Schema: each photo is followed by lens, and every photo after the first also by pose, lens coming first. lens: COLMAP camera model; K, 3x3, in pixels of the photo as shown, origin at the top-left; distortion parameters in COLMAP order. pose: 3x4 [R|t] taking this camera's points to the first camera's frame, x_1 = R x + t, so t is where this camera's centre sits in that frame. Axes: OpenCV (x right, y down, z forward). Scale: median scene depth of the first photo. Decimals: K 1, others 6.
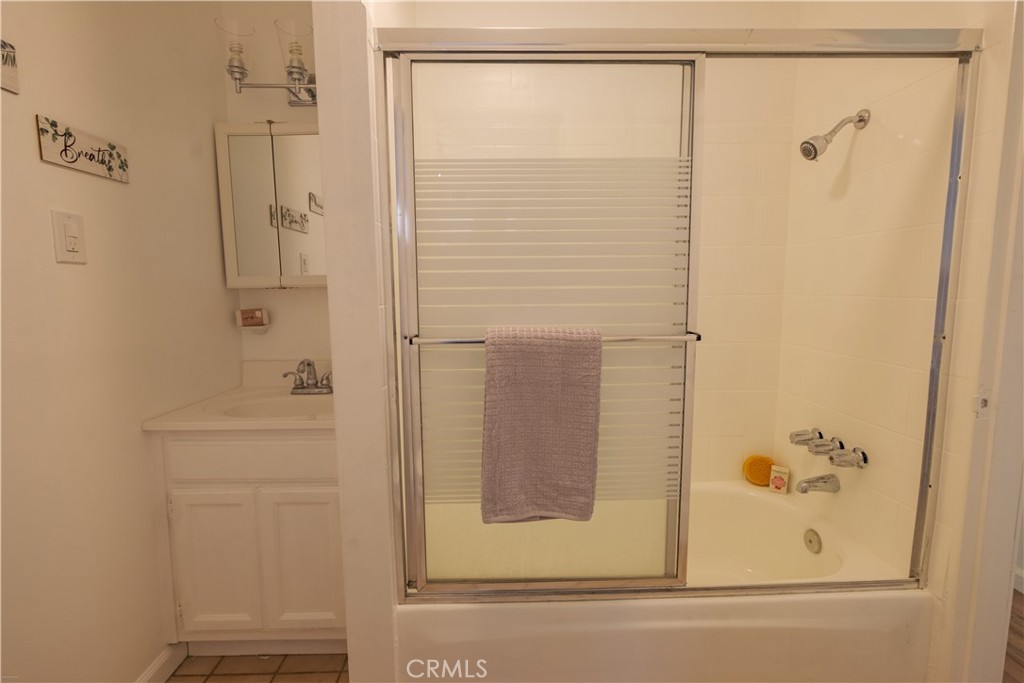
lens RADIAL K [[449.0, 0, 504.6], [0, 449.0, 335.9], [0, 0, 1]] dist [-0.001516, -0.000317]
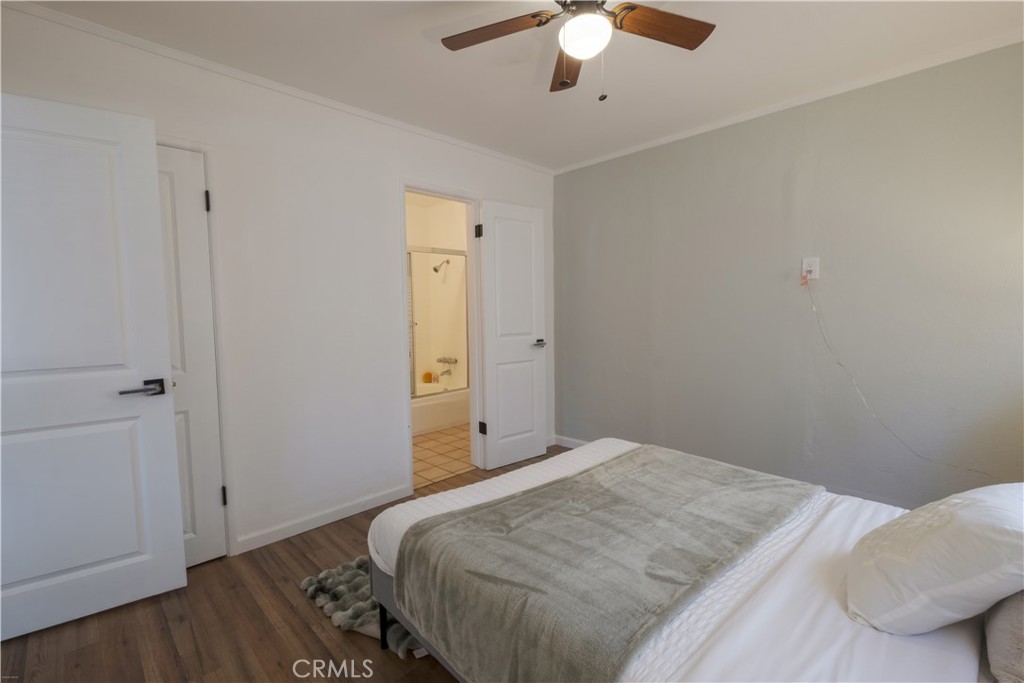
lens RADIAL K [[447.8, 0, 501.0], [0, 447.8, 337.2], [0, 0, 1]] dist [-0.003083, -0.000526]
pose [[0.740878, -0.039062, 0.670503, -1.234699], [0.080834, 0.996237, -0.031280, 0.223636], [-0.666757, 0.077374, 0.741248, -1.788591]]
